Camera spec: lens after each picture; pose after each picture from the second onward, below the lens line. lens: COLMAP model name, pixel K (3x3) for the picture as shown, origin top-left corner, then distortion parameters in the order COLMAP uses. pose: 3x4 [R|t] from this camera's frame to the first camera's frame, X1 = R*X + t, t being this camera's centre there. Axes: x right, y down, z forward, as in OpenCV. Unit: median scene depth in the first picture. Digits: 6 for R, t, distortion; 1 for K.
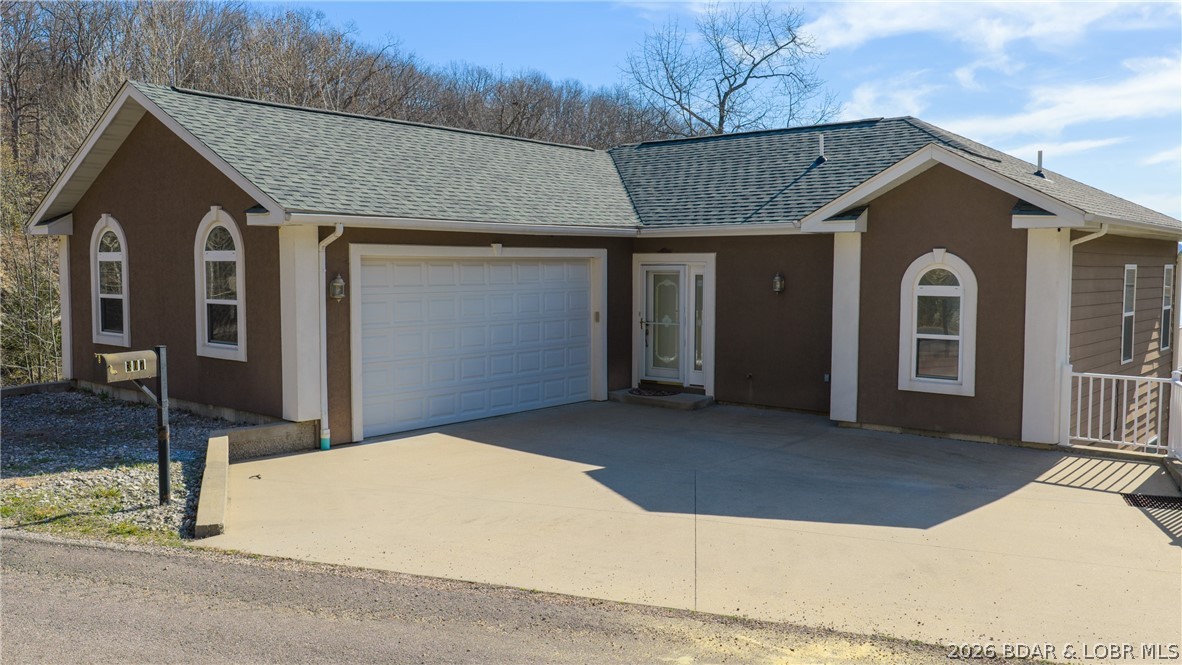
lens RADIAL K [[977.7, 0, 591.0], [0, 977.7, 332.5], [0, 0, 1]] dist [0.030023, -0.067854]
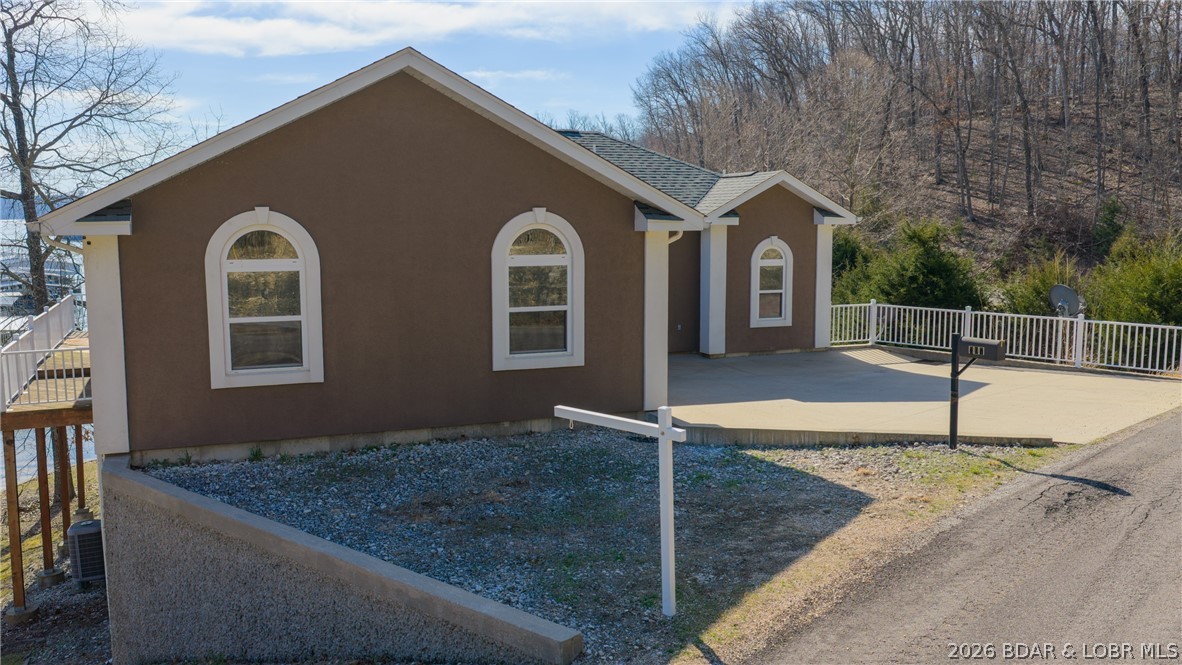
lens RADIAL K [[977.7, 0, 591.0], [0, 977.7, 332.5], [0, 0, 1]] dist [0.030023, -0.067854]
pose [[0.470646, -0.108317, 0.875648, -1.156442], [0.063646, 0.994018, 0.088751, -0.086916], [-0.880024, 0.013961, 0.474725, 0.496864]]
